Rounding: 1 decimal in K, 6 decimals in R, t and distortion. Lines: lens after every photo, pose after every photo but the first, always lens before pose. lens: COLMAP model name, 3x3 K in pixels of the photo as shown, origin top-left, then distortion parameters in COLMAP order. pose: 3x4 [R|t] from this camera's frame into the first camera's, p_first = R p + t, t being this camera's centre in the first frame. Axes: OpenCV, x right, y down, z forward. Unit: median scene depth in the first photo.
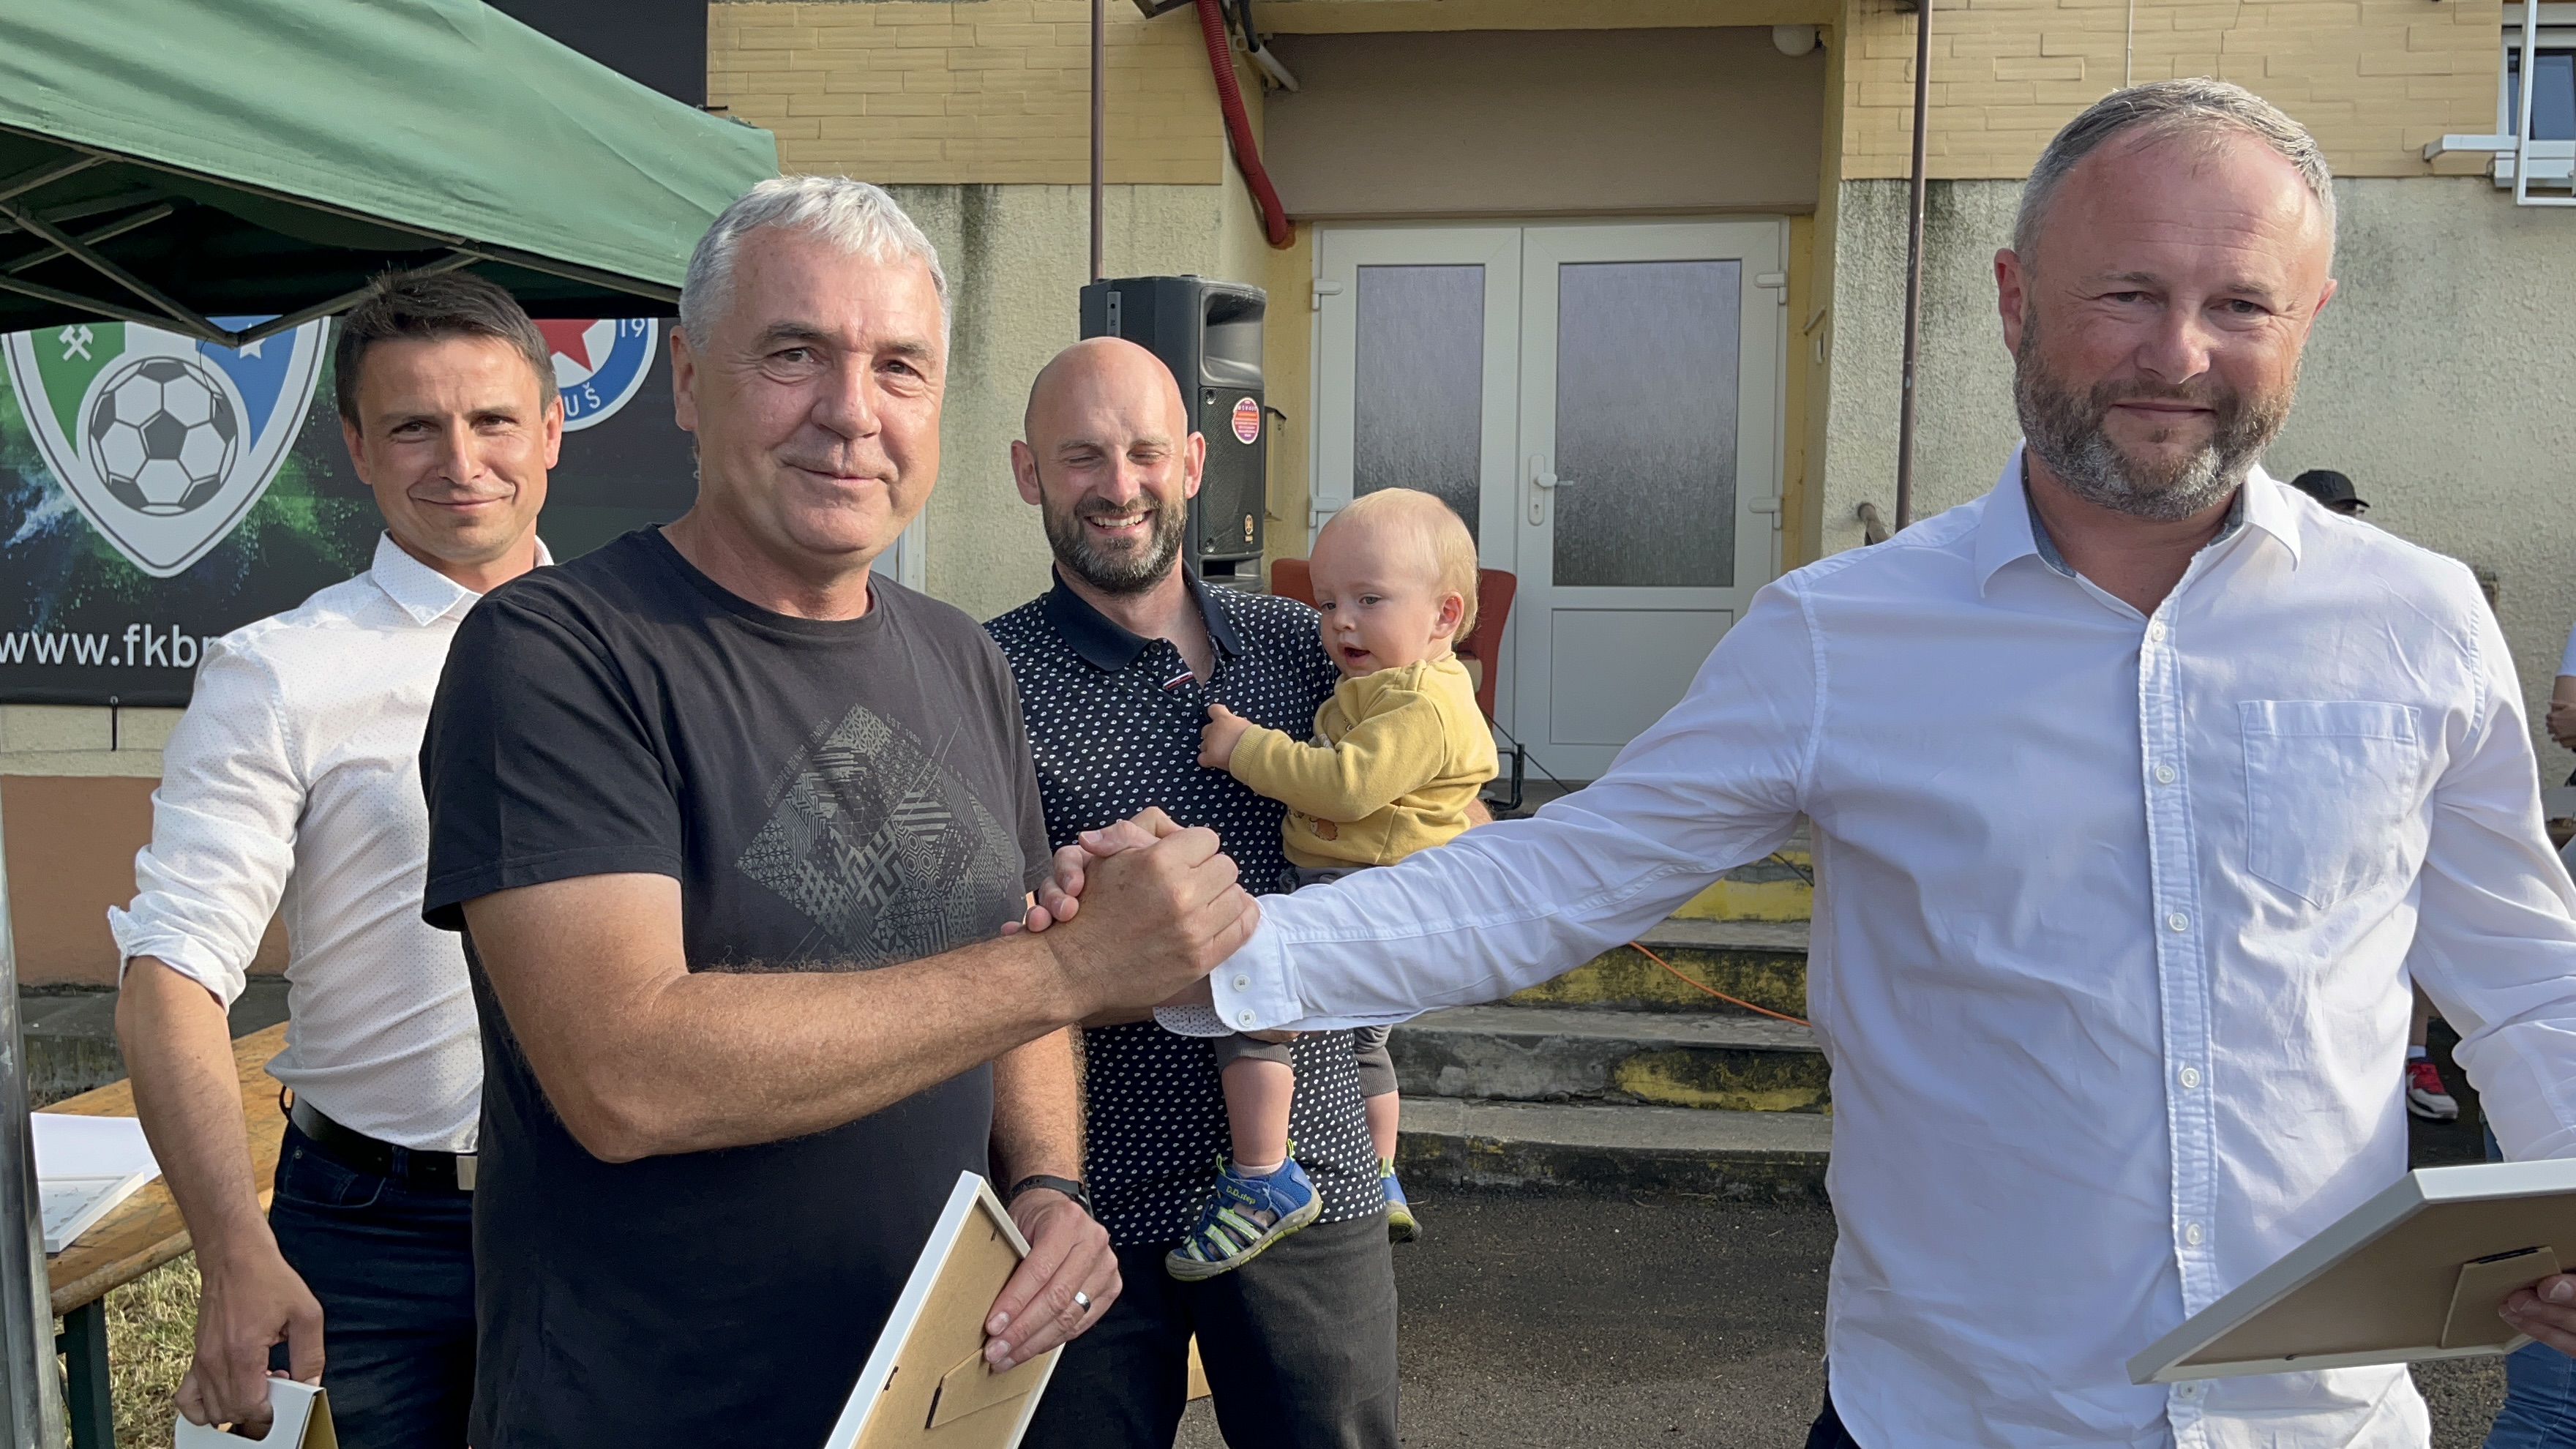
lens RADIAL K [[2463.2, 0, 1290.4], [0, 2463.2, 729.5], [0, 0, 1]] dist [-0.001059, 0.000000]
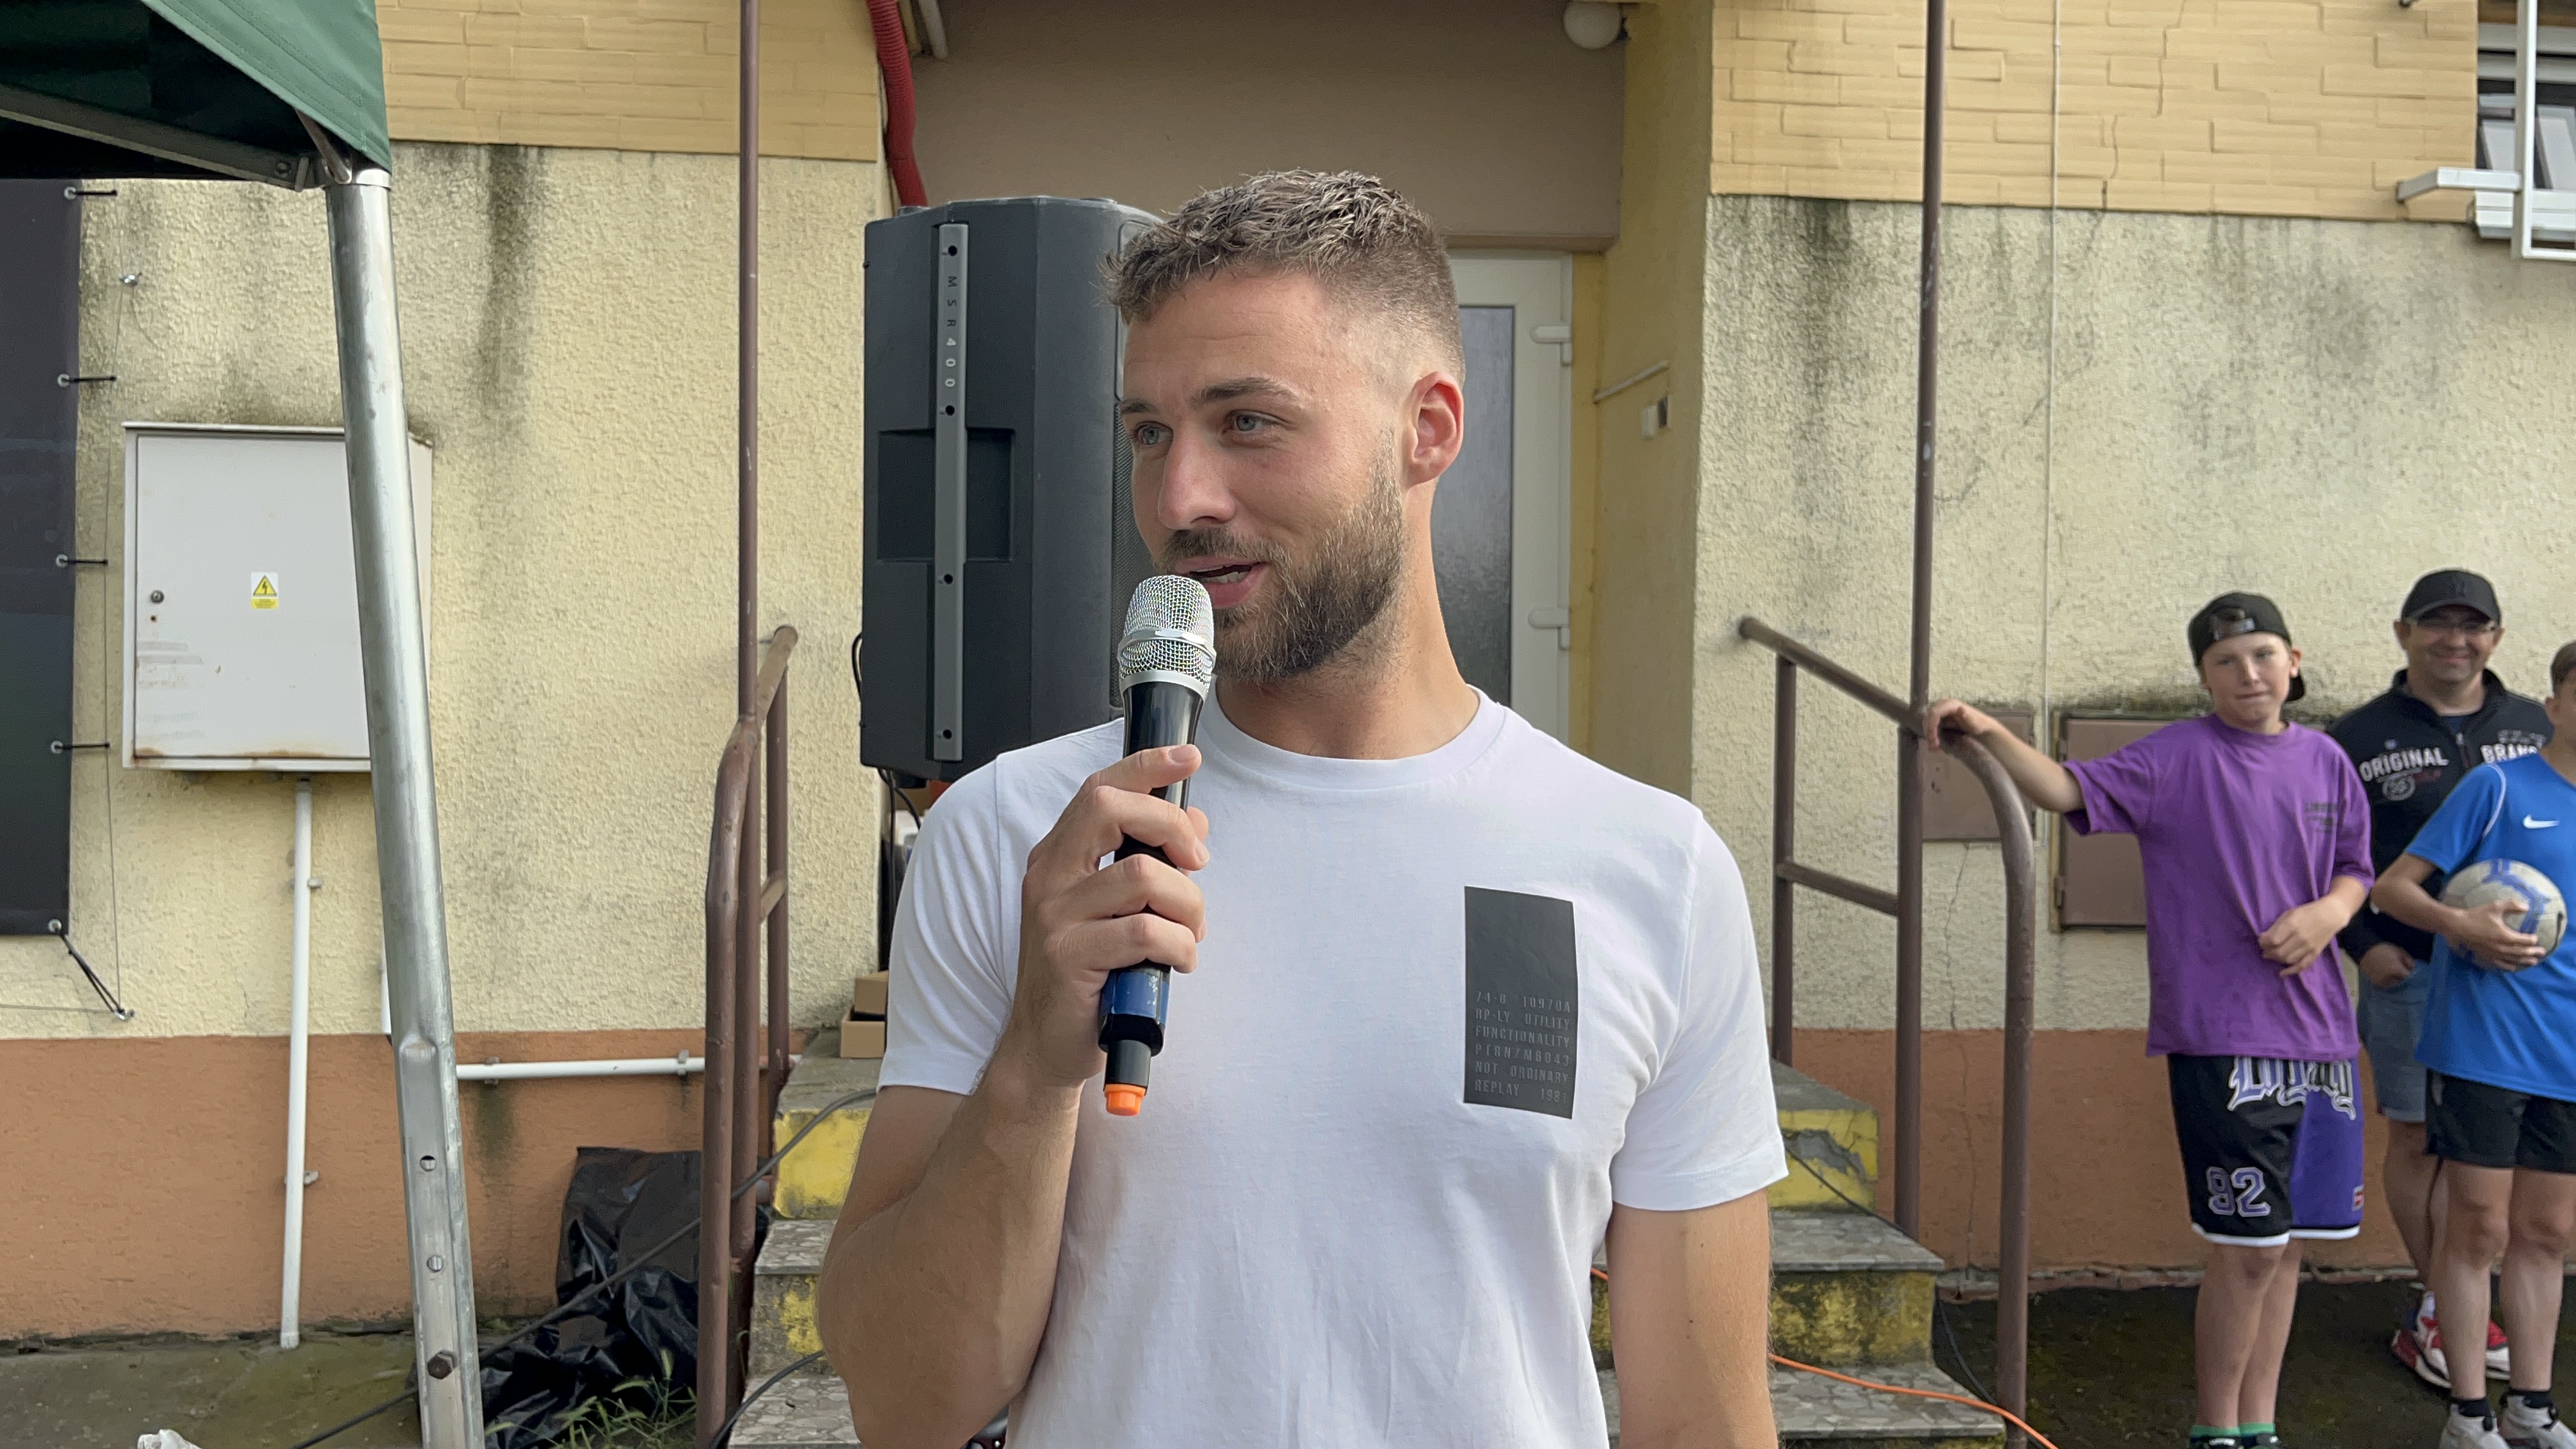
lens RADIAL K [[2463.2, 0, 1285.6], [0, 2463.2, 712.6], [0, 0, 1]] dist [-0.001059, 0.000000]
pose [[0.971056, -0.001228, 0.238851, -0.087082], [0.013147, 0.998746, -0.048316, -0.028501], [-0.238492, 0.050058, 0.969854, 0.306129]]
